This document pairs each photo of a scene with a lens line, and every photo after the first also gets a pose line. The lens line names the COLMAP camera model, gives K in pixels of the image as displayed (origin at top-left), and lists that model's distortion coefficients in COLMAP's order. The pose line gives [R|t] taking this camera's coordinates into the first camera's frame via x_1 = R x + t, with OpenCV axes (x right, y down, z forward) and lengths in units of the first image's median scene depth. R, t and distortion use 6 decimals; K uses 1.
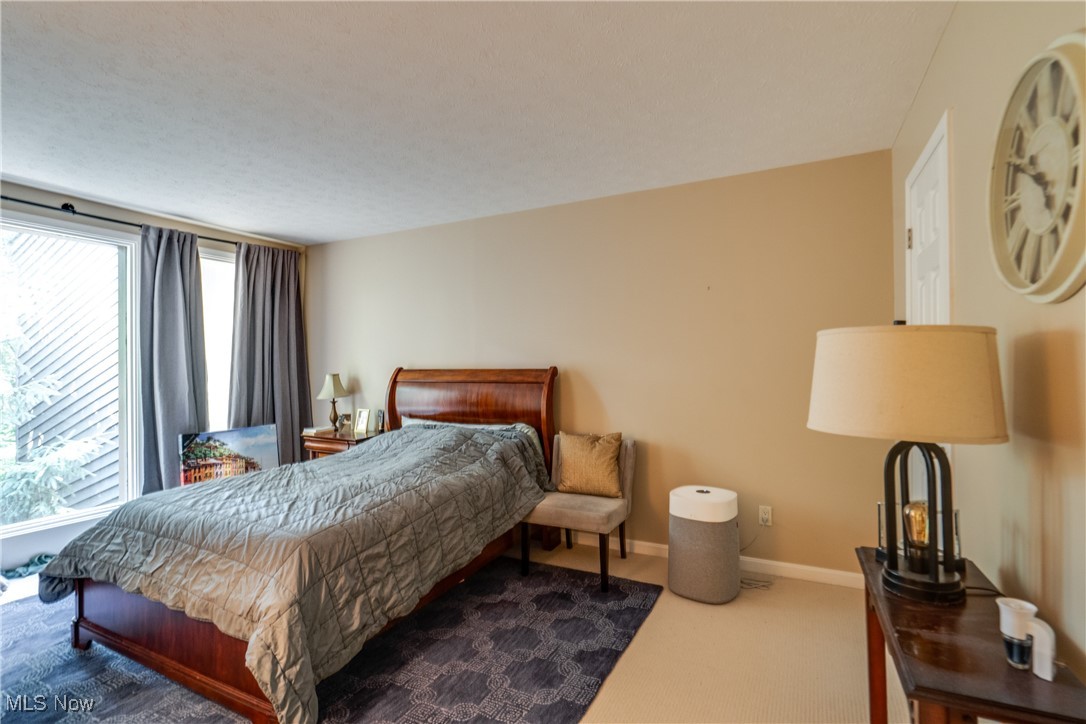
lens RADIAL K [[497.6, 0, 554.2], [0, 497.6, 366.7], [0, 0, 1]] dist [-0.003747, 0.002502]
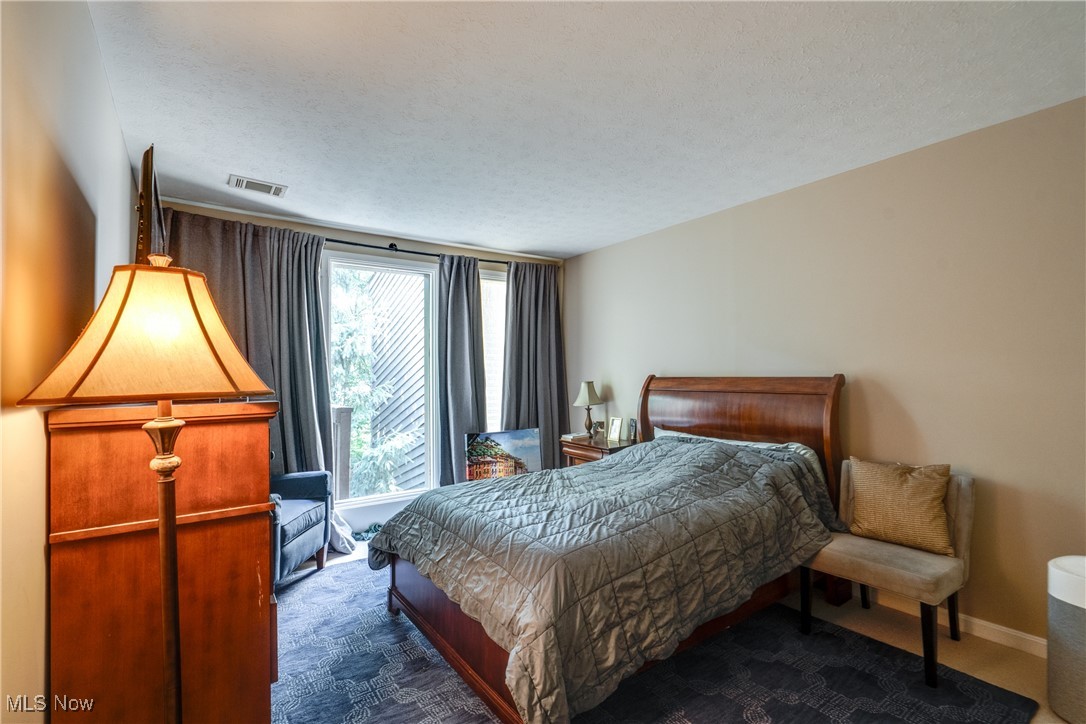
lens RADIAL K [[497.6, 0, 562.9], [0, 497.6, 373.5], [0, 0, 1]] dist [-0.003747, 0.002502]
pose [[0.892199, -0.001820, -0.451640, -0.047244], [0.001105, 0.999998, -0.001848, -0.000726], [0.451642, 0.001150, 0.892198, 0.106849]]
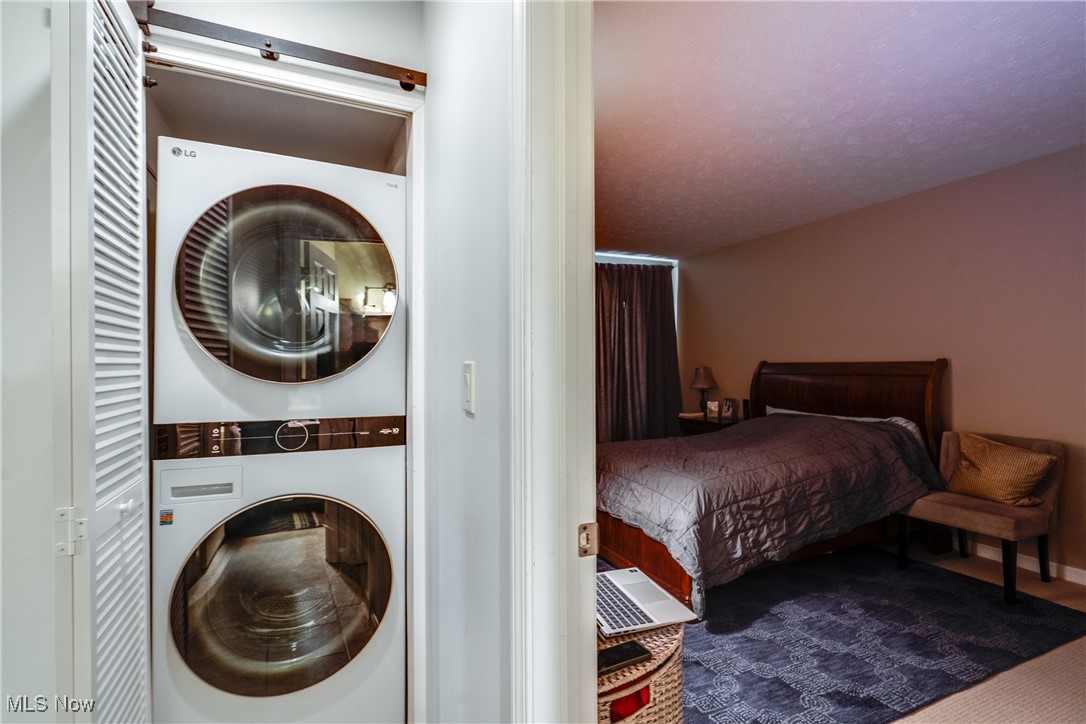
lens RADIAL K [[497.6, 0, 539.0], [0, 497.6, 360.1], [0, 0, 1]] dist [-0.003747, 0.002502]
pose [[0.761319, -0.002601, -0.648373, 0.034630], [-0.003580, 0.999960, -0.008215, 0.016449], [0.648368, 0.008575, 0.761279, -0.234516]]
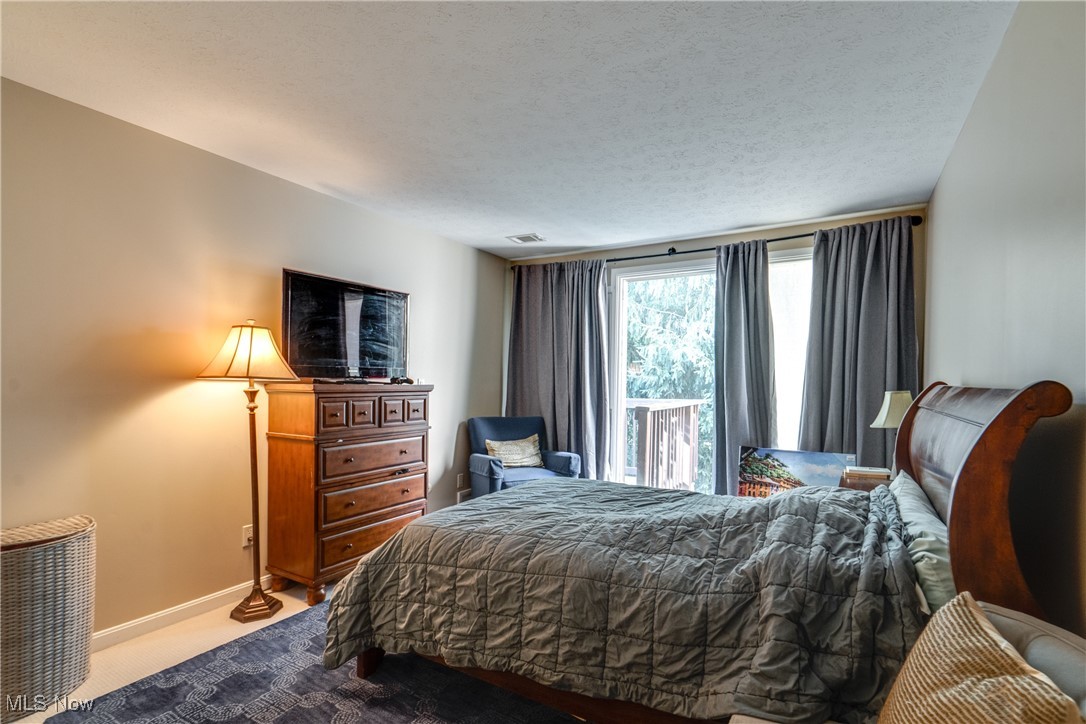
lens RADIAL K [[503.6, 0, 524.4], [0, 503.6, 384.6], [0, 0, 1]] dist [-0.018877, -0.000073]
pose [[-0.079606, 0.016009, -0.996698, 0.411664], [-0.016352, 0.999716, 0.017364, 0.003516], [0.996692, 0.017680, -0.079321, 0.914487]]
